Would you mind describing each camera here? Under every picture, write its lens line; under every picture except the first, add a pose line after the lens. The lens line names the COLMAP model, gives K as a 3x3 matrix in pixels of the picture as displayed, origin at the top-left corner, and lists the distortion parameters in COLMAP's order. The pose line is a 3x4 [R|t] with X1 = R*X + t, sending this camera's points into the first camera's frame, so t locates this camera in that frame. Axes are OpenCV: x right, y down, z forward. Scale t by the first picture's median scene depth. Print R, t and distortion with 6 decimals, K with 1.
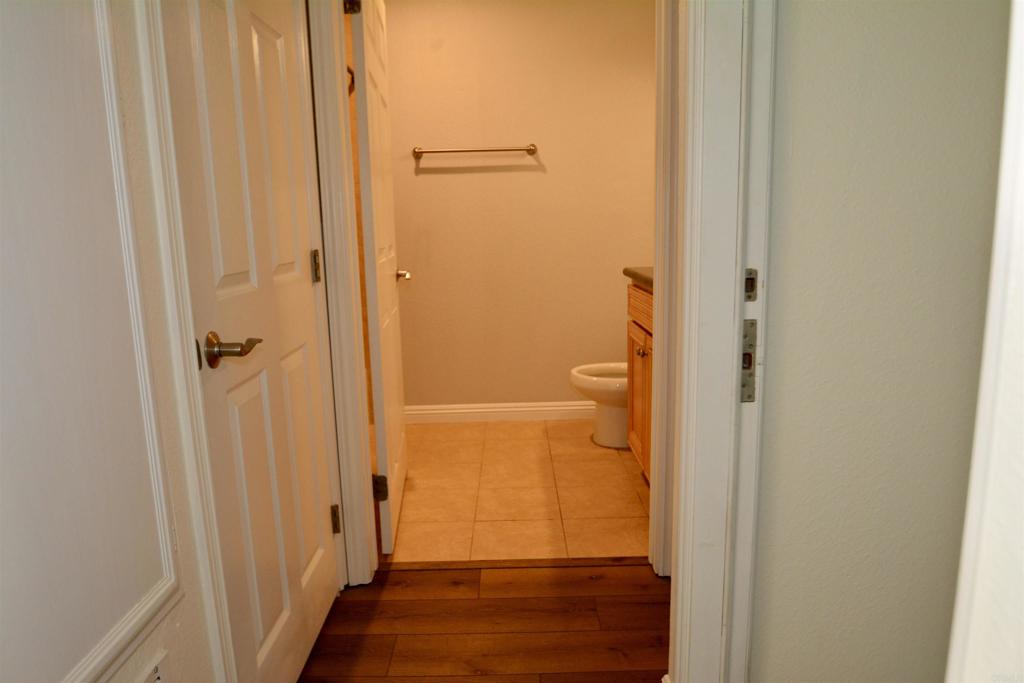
lens RADIAL K [[690.3, 0, 506.7], [0, 690.3, 353.3], [0, 0, 1]] dist [-0.044600, 0.001450]
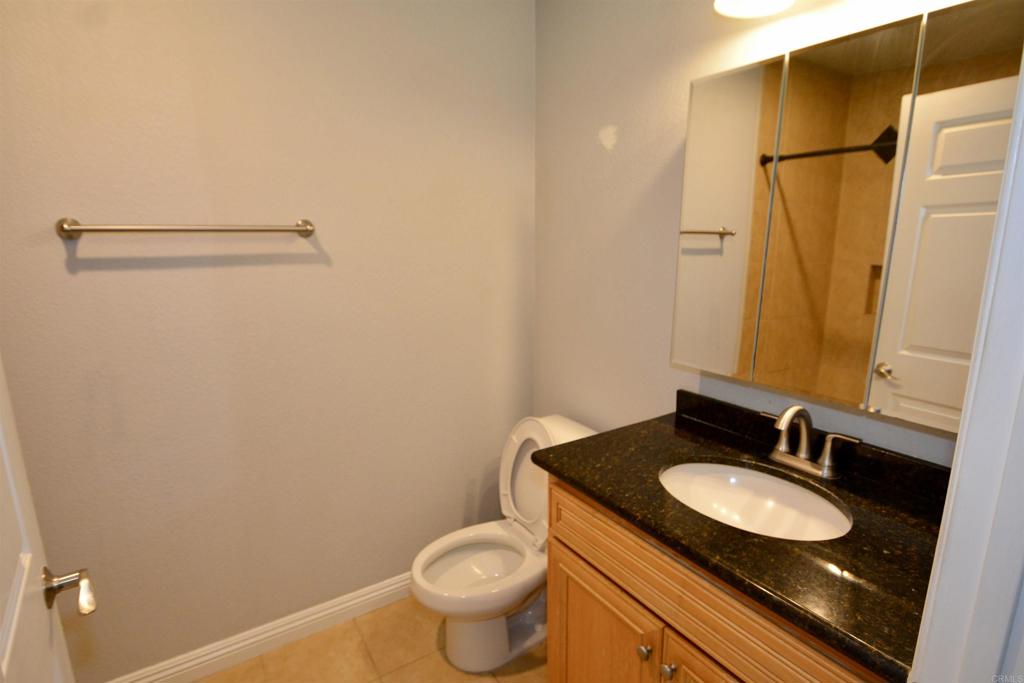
lens RADIAL K [[534.4, 0, 508.7], [0, 534.4, 358.6], [0, 0, 1]] dist [0.002725, -0.000233]
pose [[0.852241, -0.098320, 0.513828, -0.065657], [0.083877, 0.995155, 0.051302, -0.189693], [-0.516382, -0.000624, 0.856358, 0.495538]]
